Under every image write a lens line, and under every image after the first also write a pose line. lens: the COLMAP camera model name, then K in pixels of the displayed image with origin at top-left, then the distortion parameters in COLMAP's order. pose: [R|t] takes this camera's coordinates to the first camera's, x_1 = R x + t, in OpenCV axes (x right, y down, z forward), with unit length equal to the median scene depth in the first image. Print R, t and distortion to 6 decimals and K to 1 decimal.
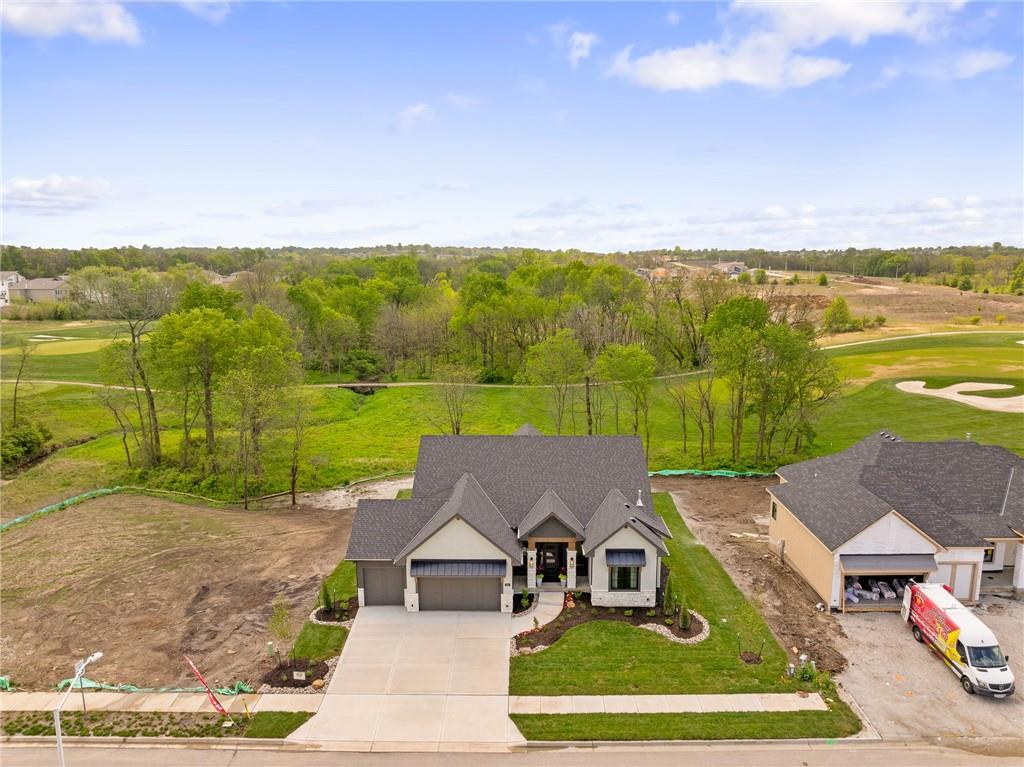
lens RADIAL K [[726.3, 0, 510.9], [0, 726.3, 386.6], [0, 0, 1]] dist [-0.044425, 0.010264]
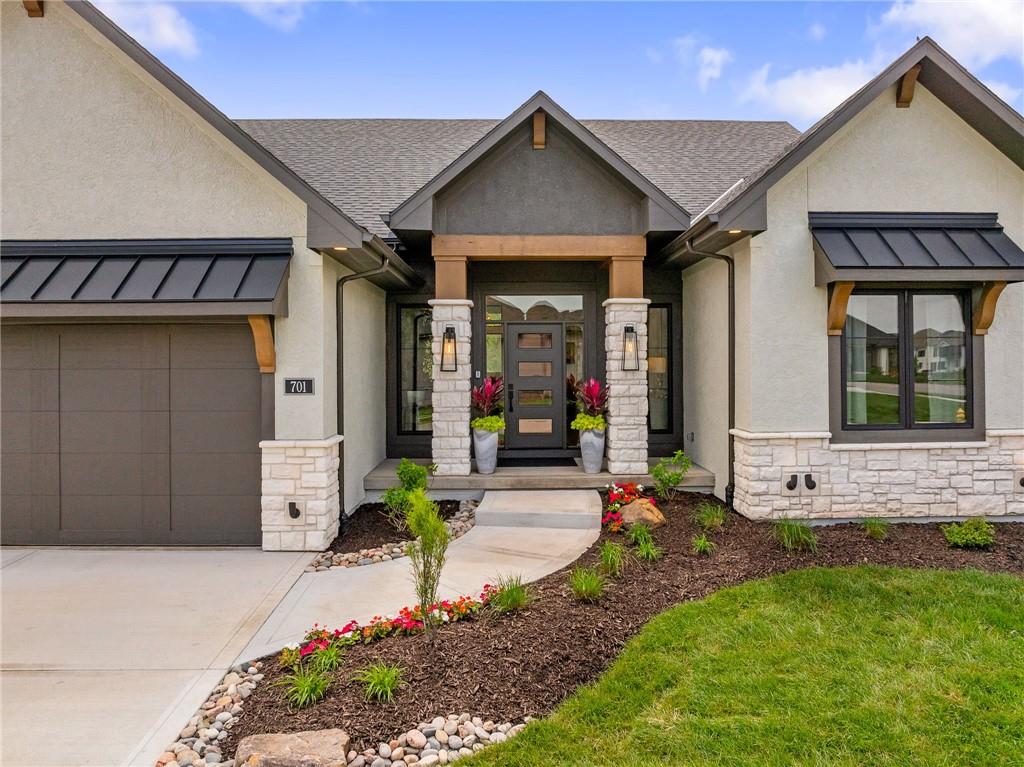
lens RADIAL K [[726.3, 0, 526.5], [0, 726.3, 372.3], [0, 0, 1]] dist [-0.044425, 0.010264]
pose [[0.999105, -0.003319, 0.042166, 0.045471], [0.010422, 0.985495, -0.169383, 0.305477], [-0.040992, 0.169671, 0.984648, 0.828949]]
